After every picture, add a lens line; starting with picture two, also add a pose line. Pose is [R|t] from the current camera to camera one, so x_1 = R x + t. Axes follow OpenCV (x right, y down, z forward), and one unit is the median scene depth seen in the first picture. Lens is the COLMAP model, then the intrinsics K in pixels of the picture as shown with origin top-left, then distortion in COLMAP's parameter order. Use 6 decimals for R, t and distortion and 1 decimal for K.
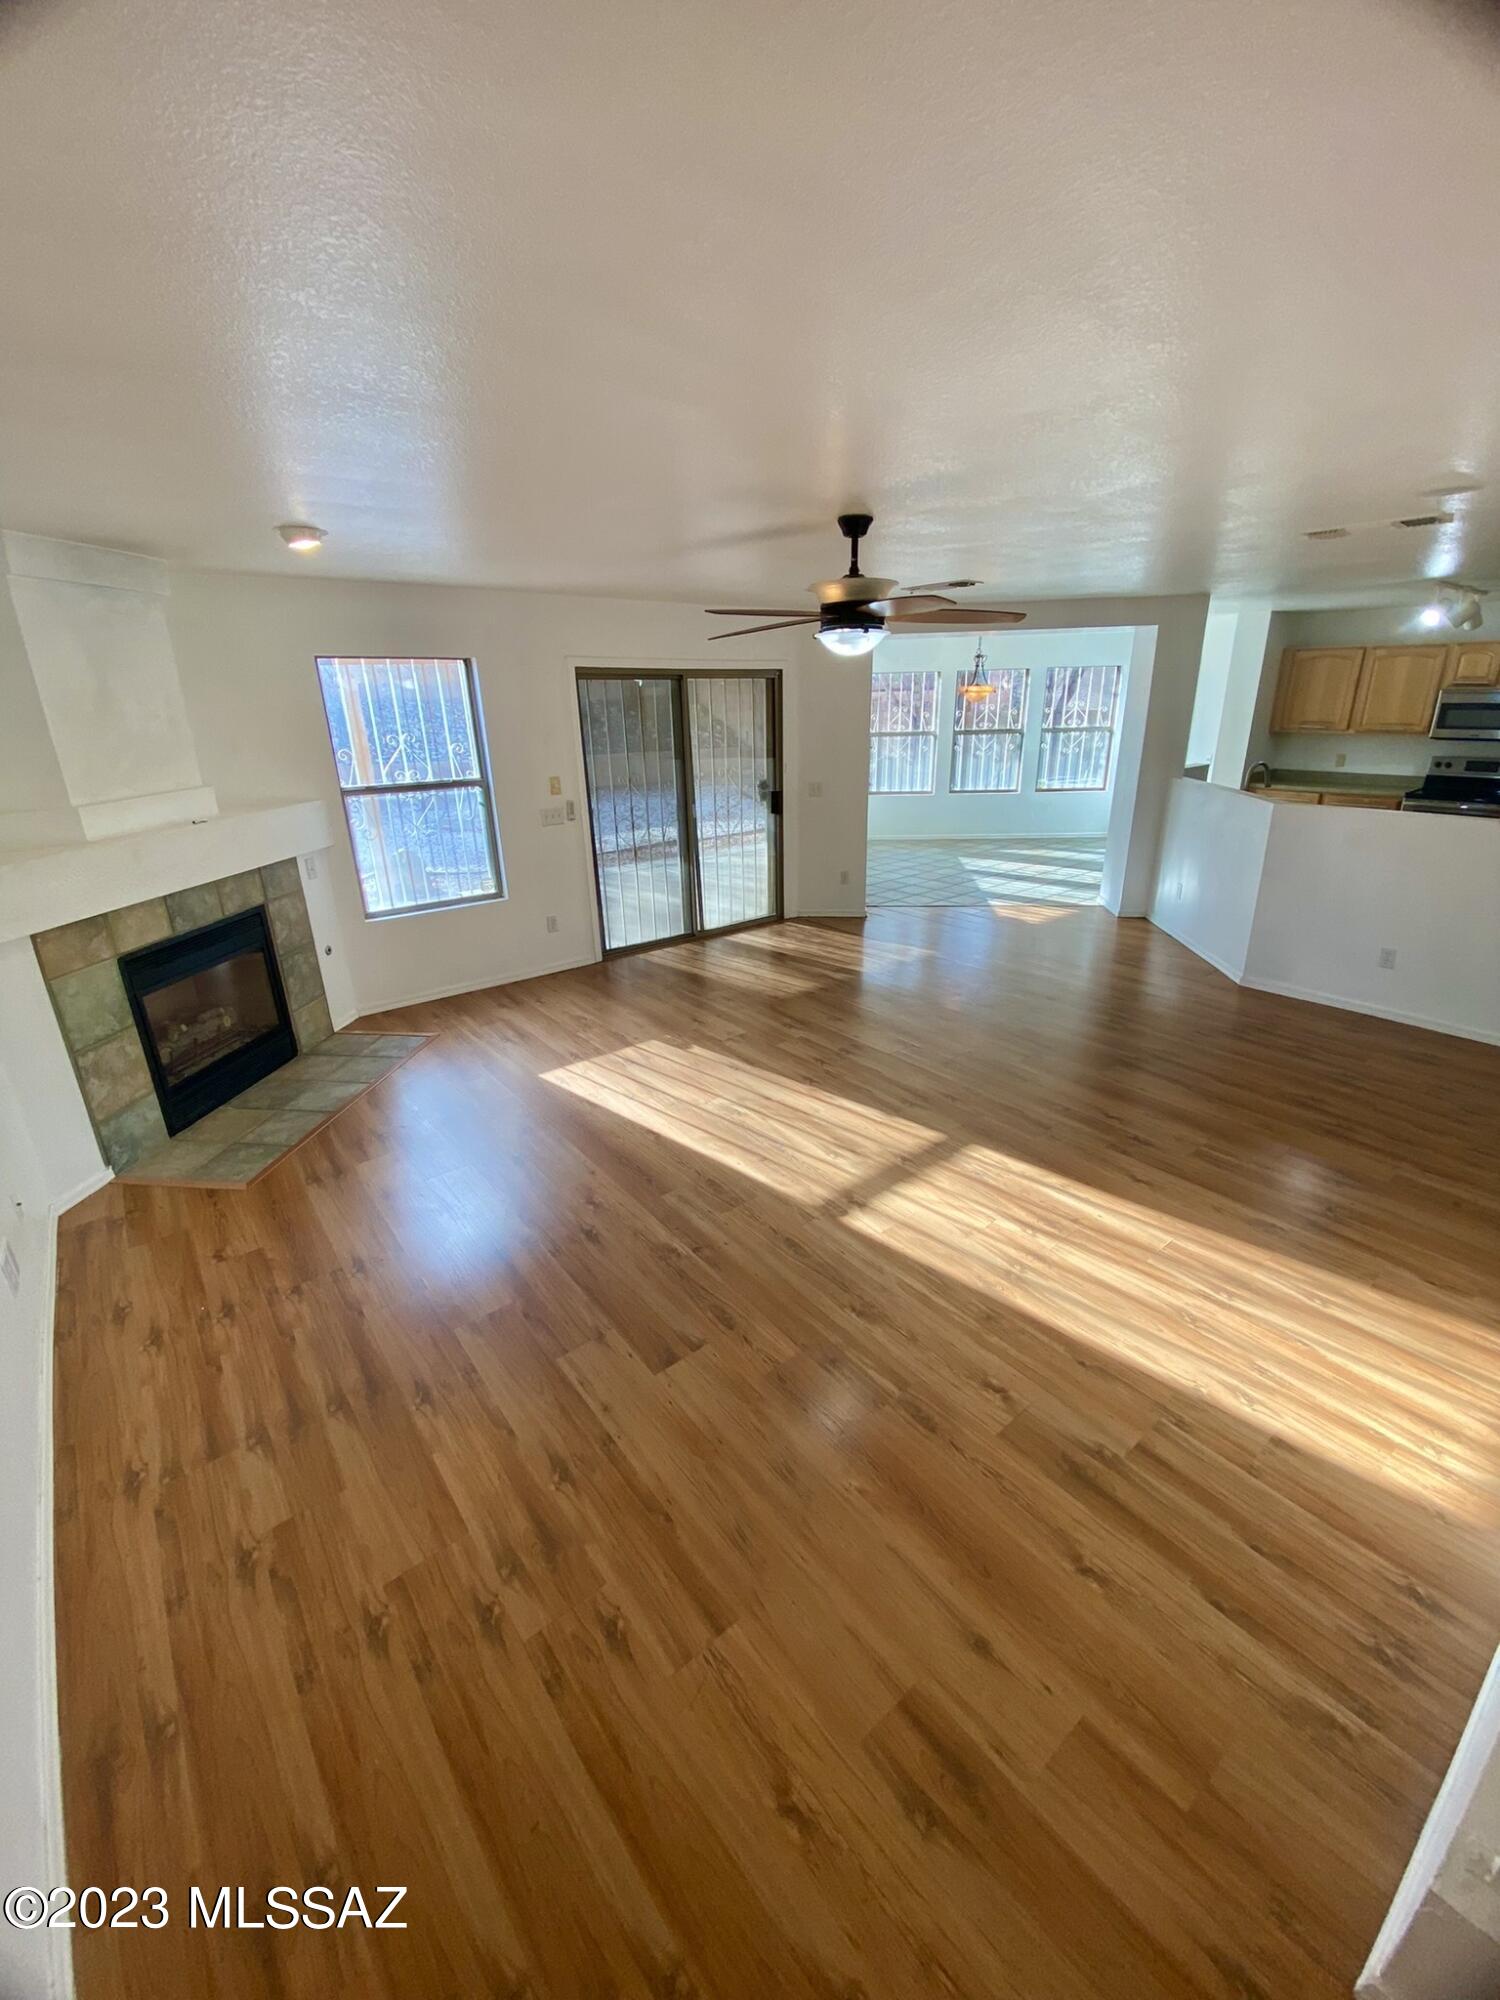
lens RADIAL K [[810.4, 0, 752.9], [0, 810.4, 990.4], [0, 0, 1]] dist [0.019674, -0.020448]
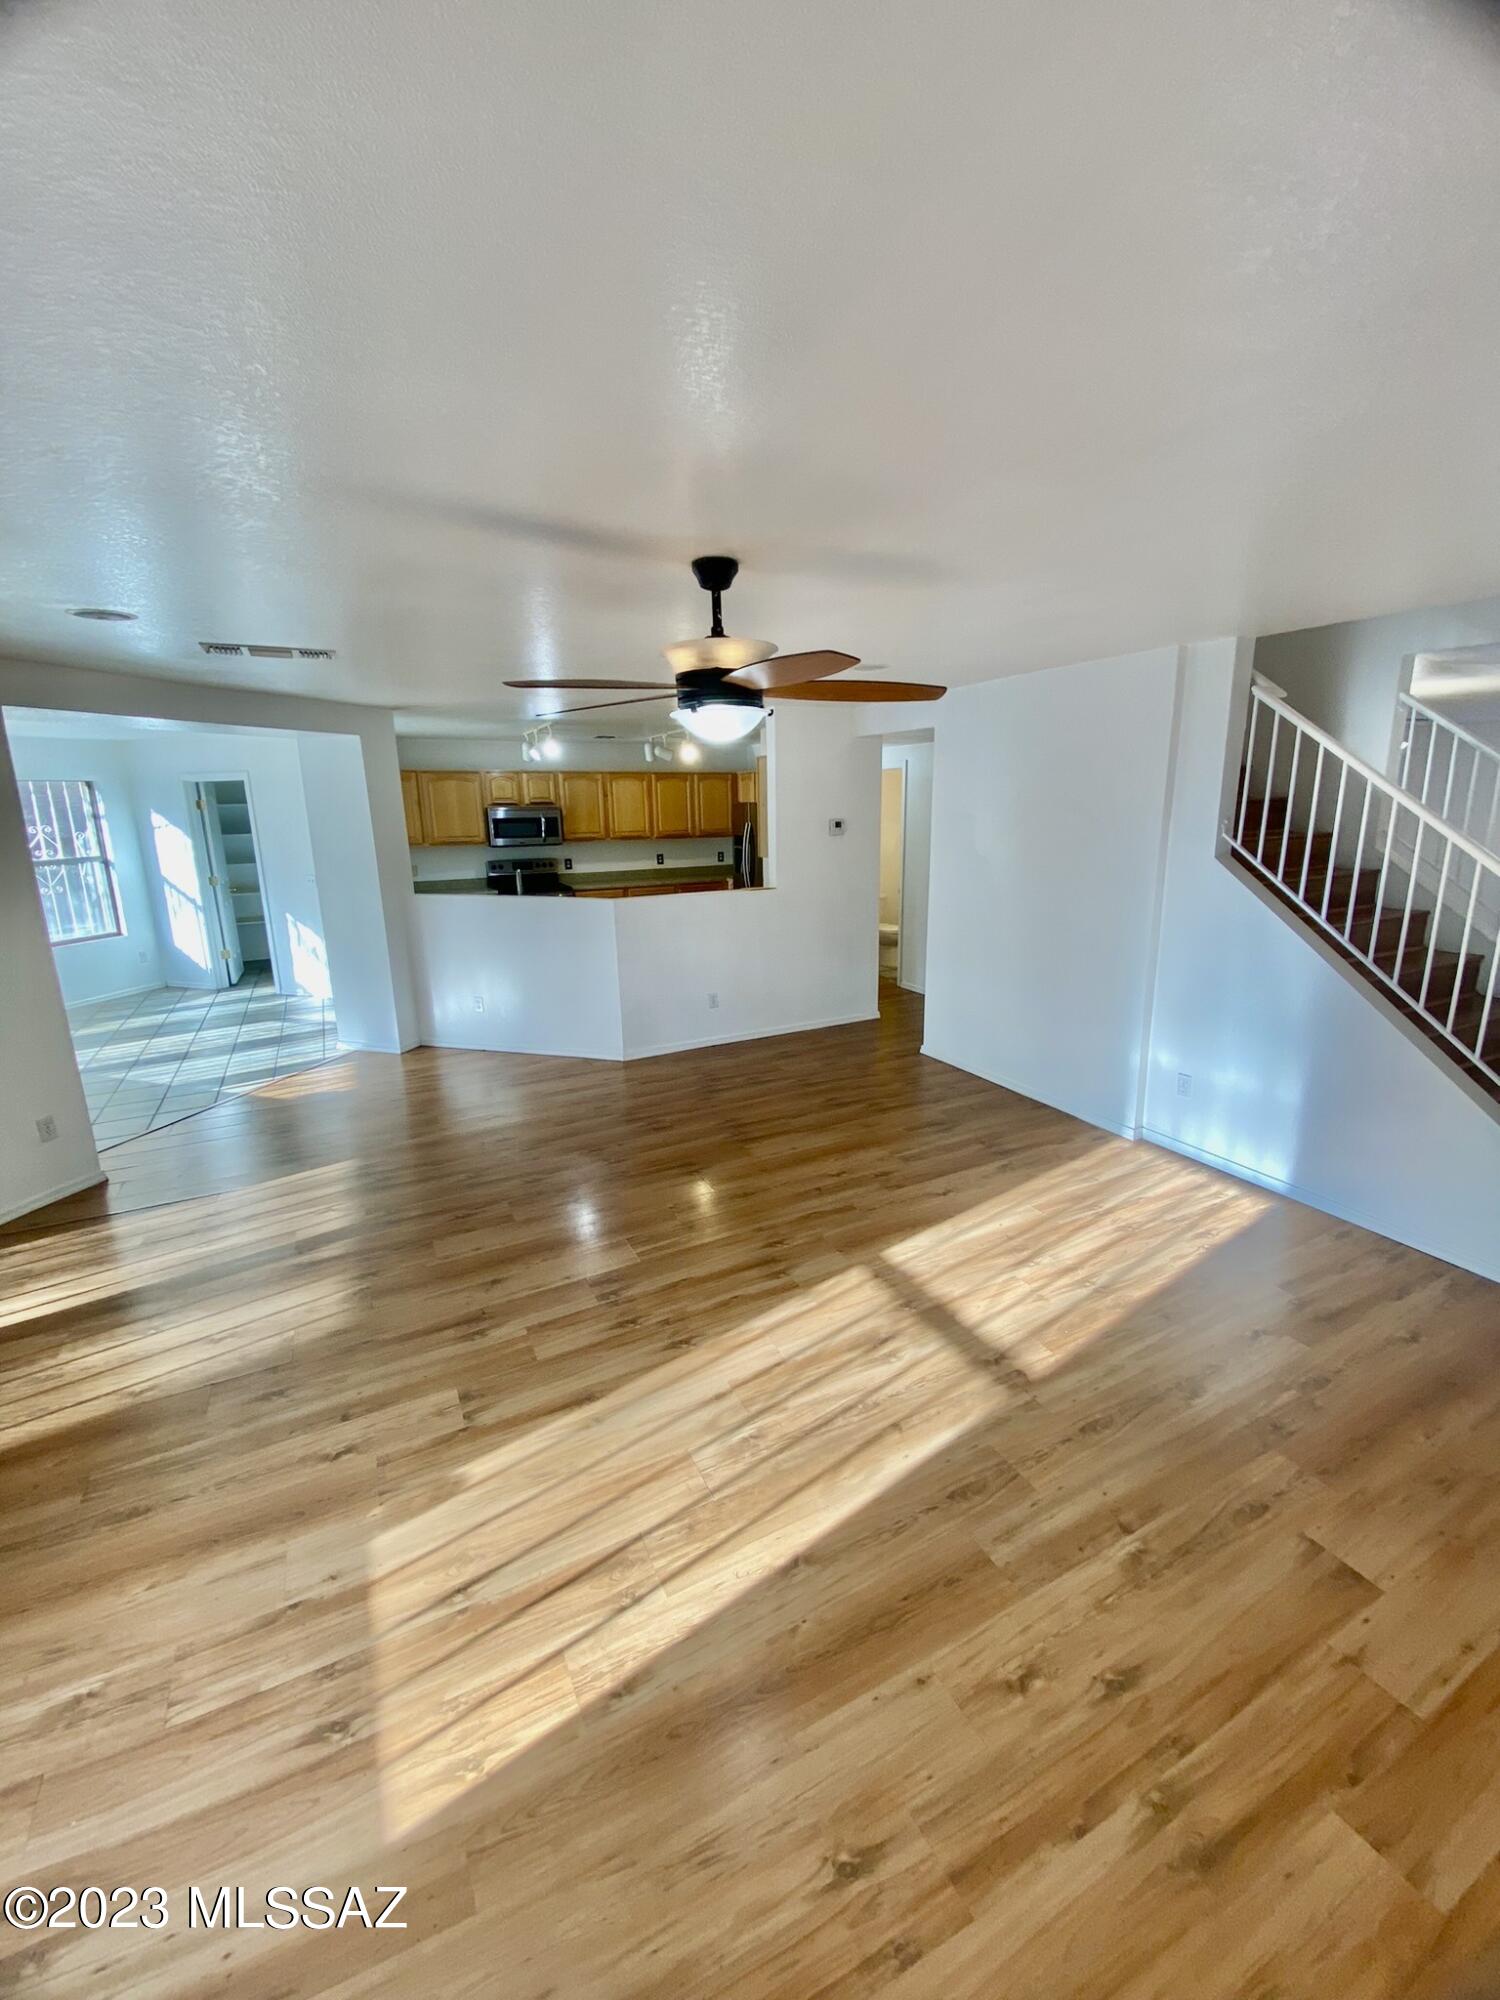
lens RADIAL K [[810.4, 0, 752.9], [0, 810.4, 990.4], [0, 0, 1]] dist [0.019674, -0.020448]
pose [[0.186618, -0.212677, 0.959136, -0.616057], [0.344502, 0.928461, 0.138846, -0.287537], [-0.920050, 0.304513, 0.246535, 0.839779]]
